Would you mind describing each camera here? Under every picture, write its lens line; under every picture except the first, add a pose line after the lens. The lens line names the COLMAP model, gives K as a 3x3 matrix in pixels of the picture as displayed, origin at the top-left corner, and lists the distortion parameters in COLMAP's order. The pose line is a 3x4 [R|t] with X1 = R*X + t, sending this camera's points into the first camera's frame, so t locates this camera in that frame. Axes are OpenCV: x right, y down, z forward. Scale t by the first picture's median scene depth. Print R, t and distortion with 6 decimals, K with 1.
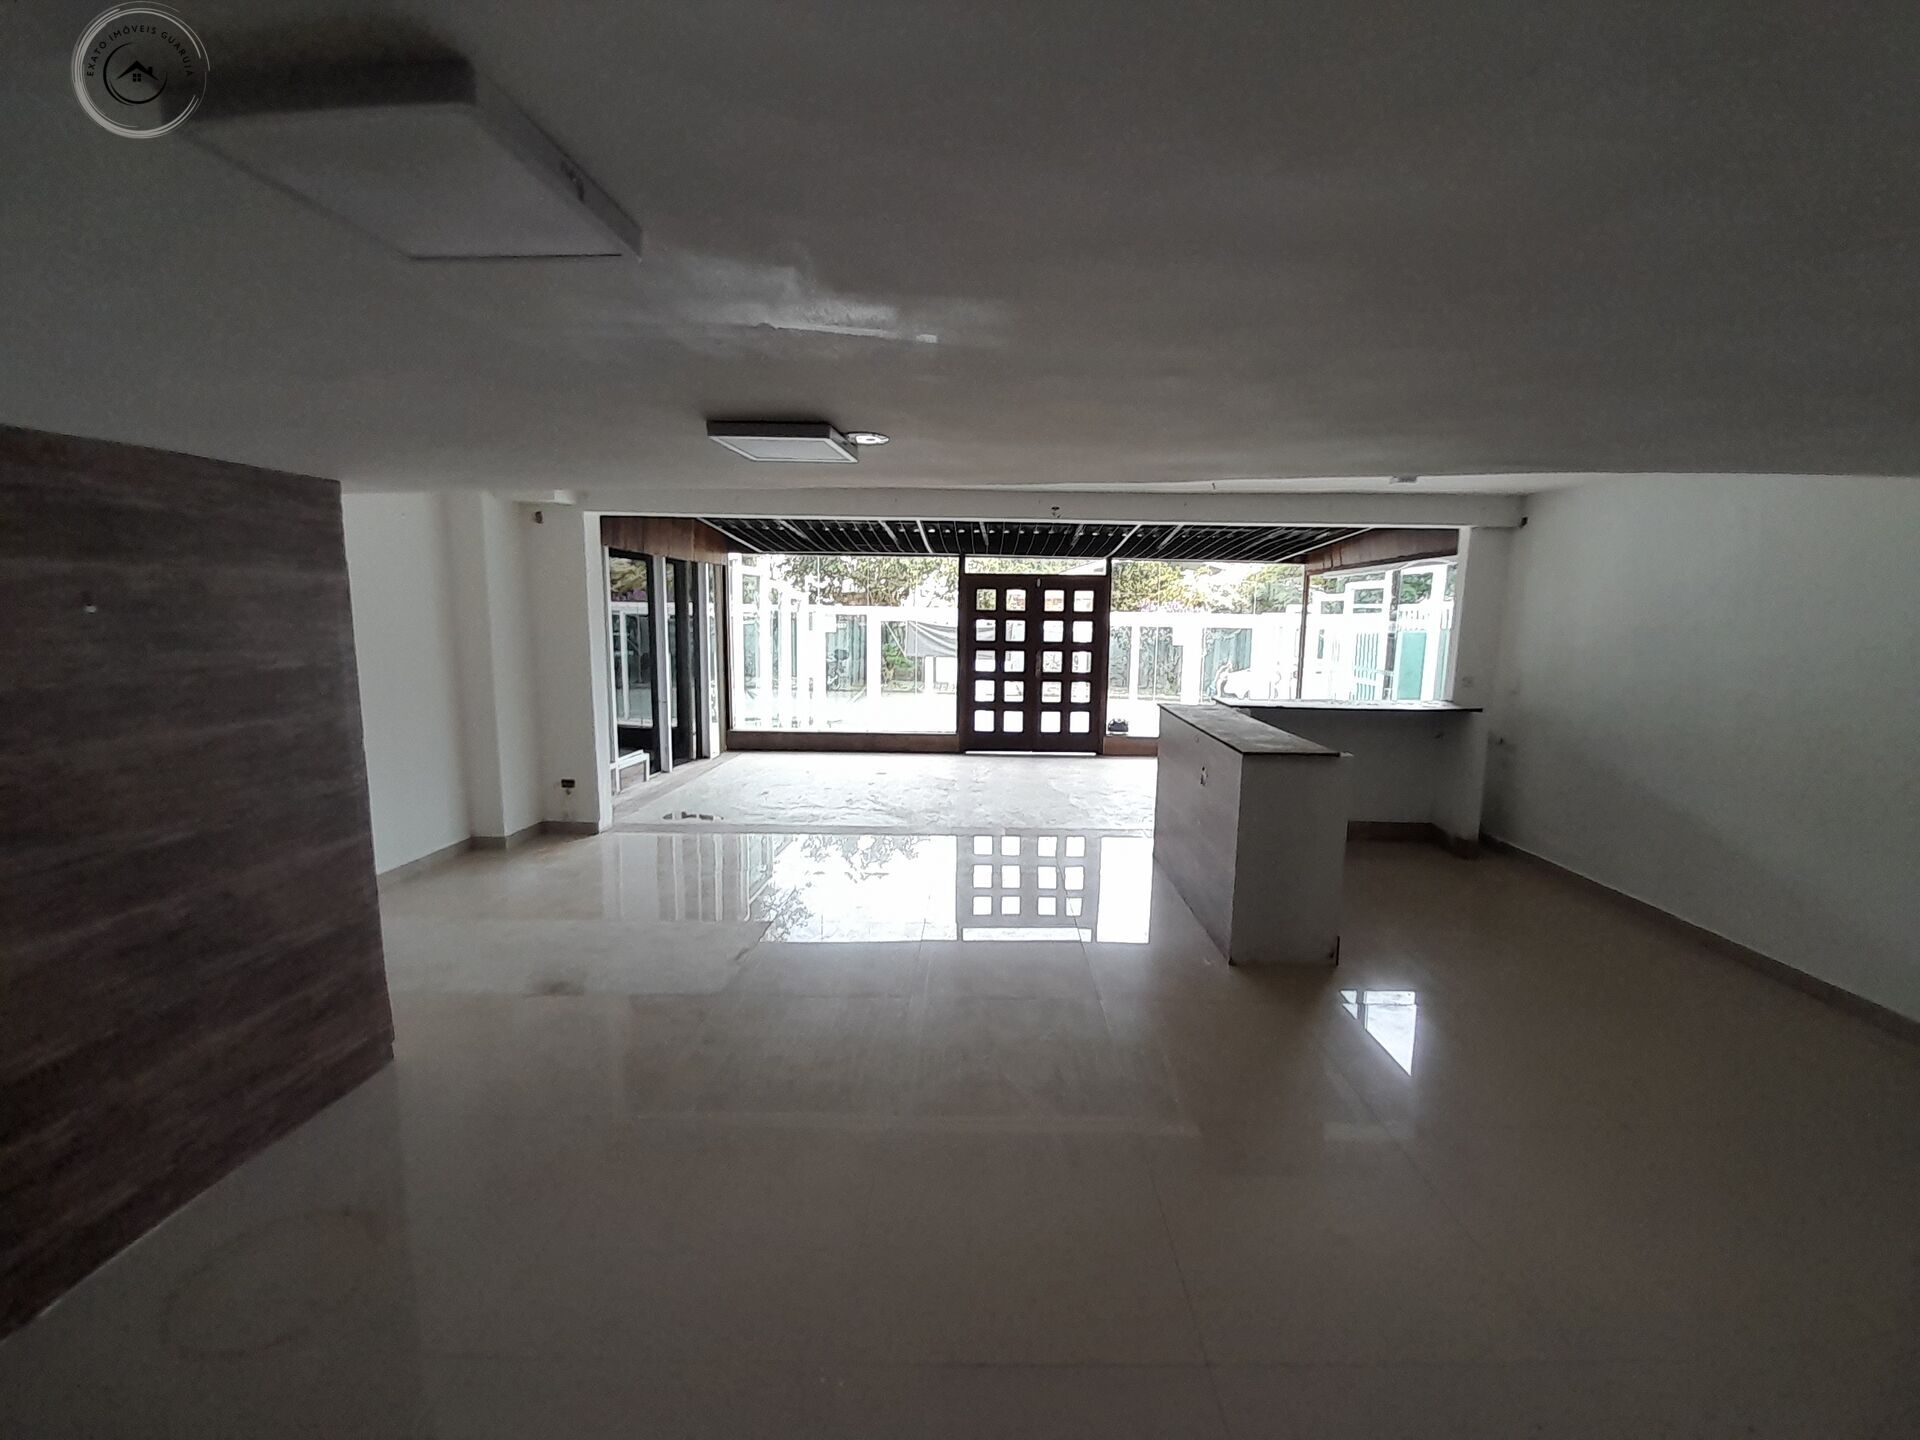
lens RADIAL K [[770.1, 0, 985.6], [0, 770.1, 718.8], [0, 0, 1]] dist [-0.002306, -0.001435]
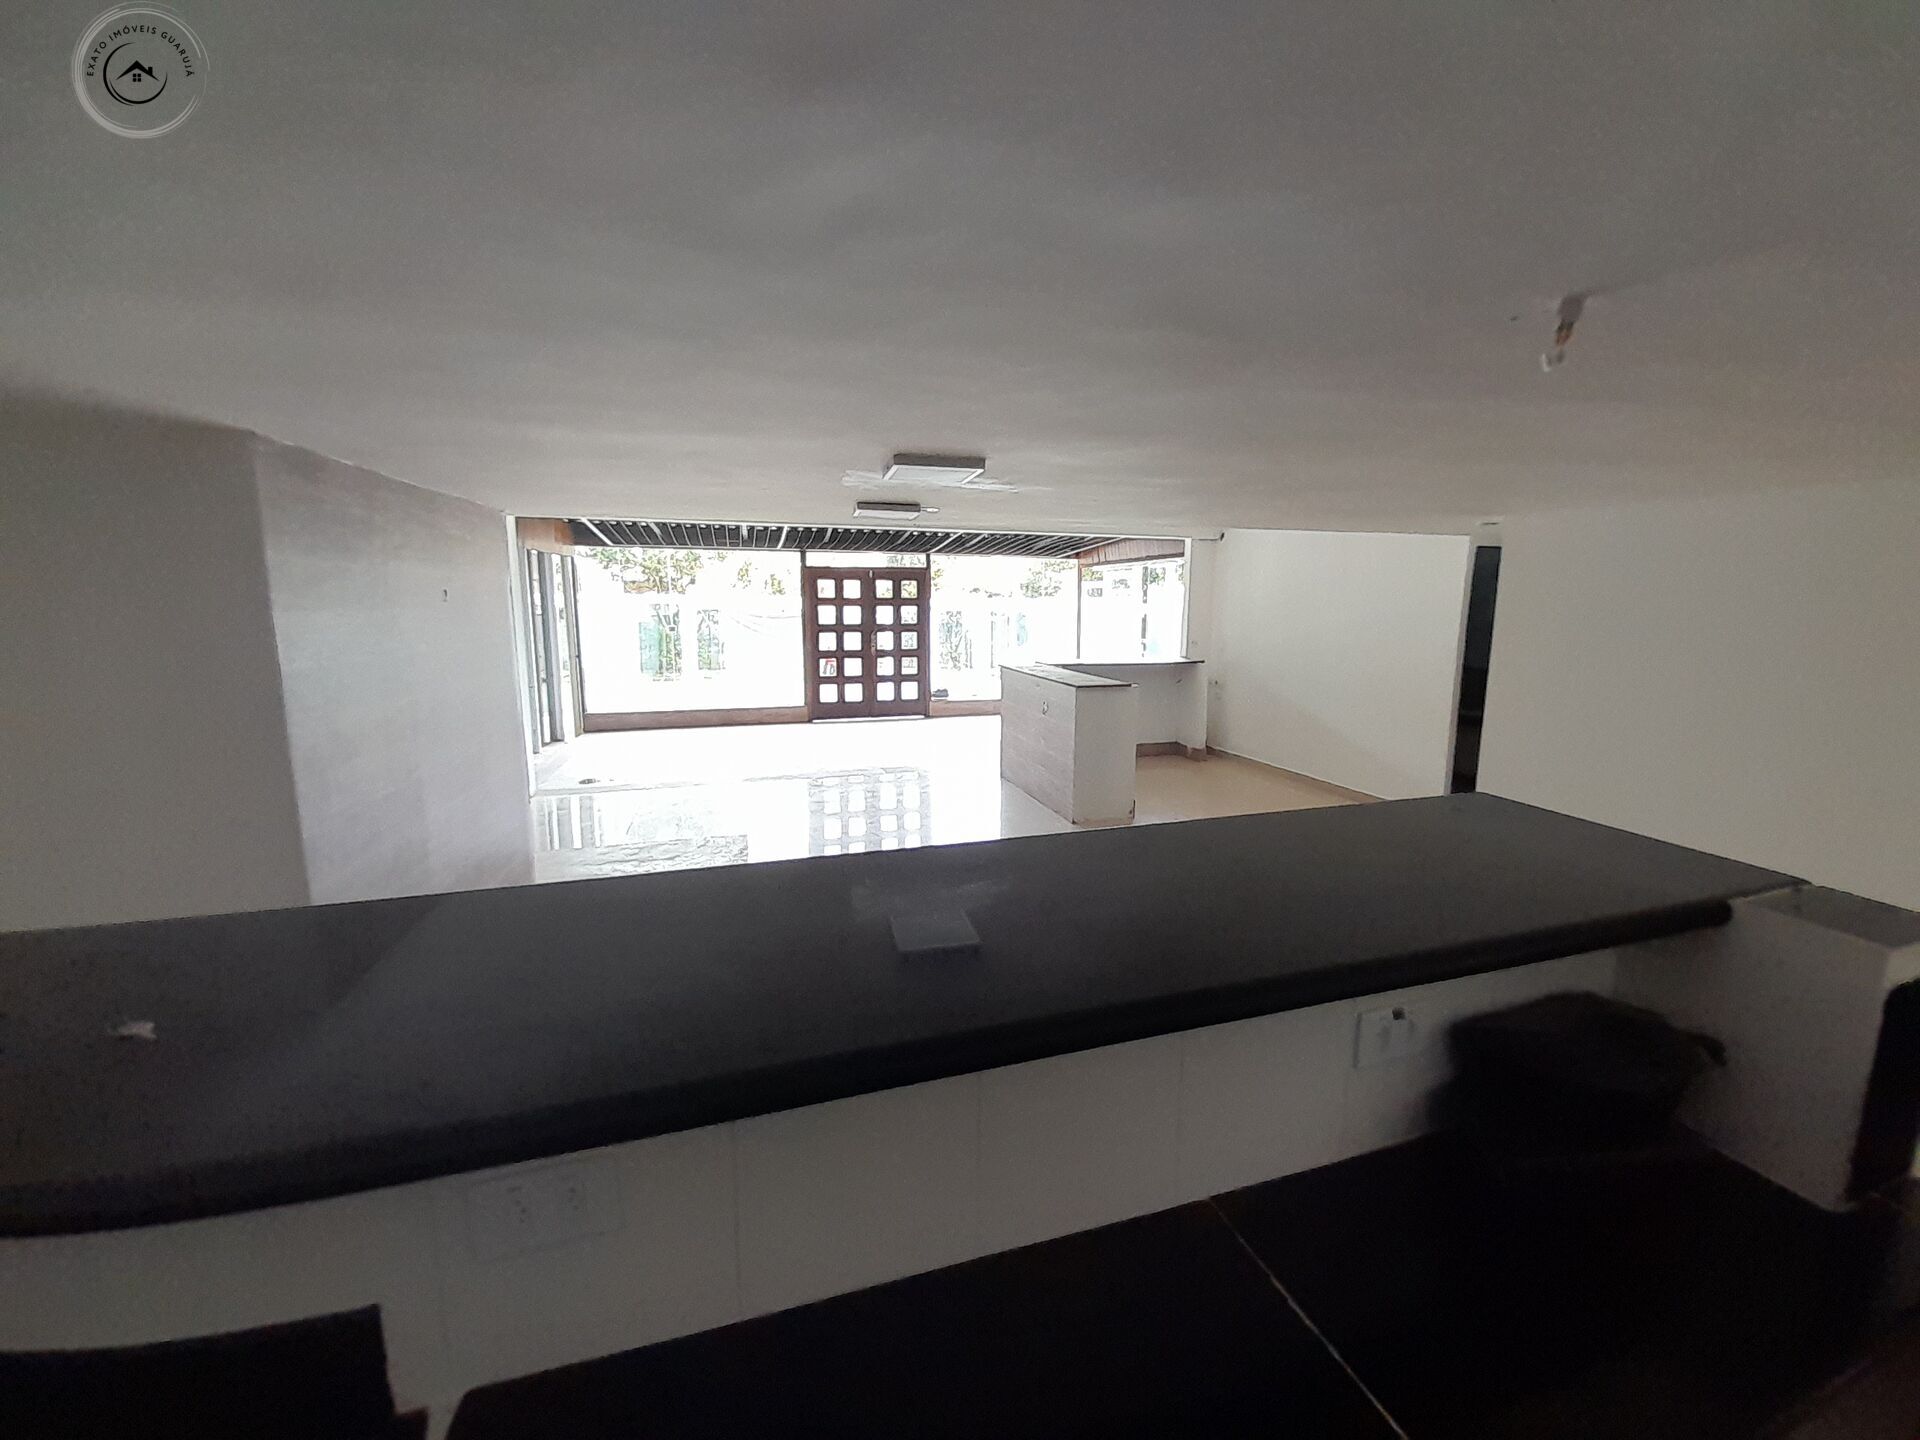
lens RADIAL K [[770.1, 0, 985.8], [0, 770.1, 707.3], [0, 0, 1]] dist [-0.002306, -0.001435]
pose [[0.953416, -0.051982, 0.297148, -0.128016], [0.051575, 0.998627, 0.009217, 0.026713], [-0.297219, 0.006538, 0.954787, -0.186123]]
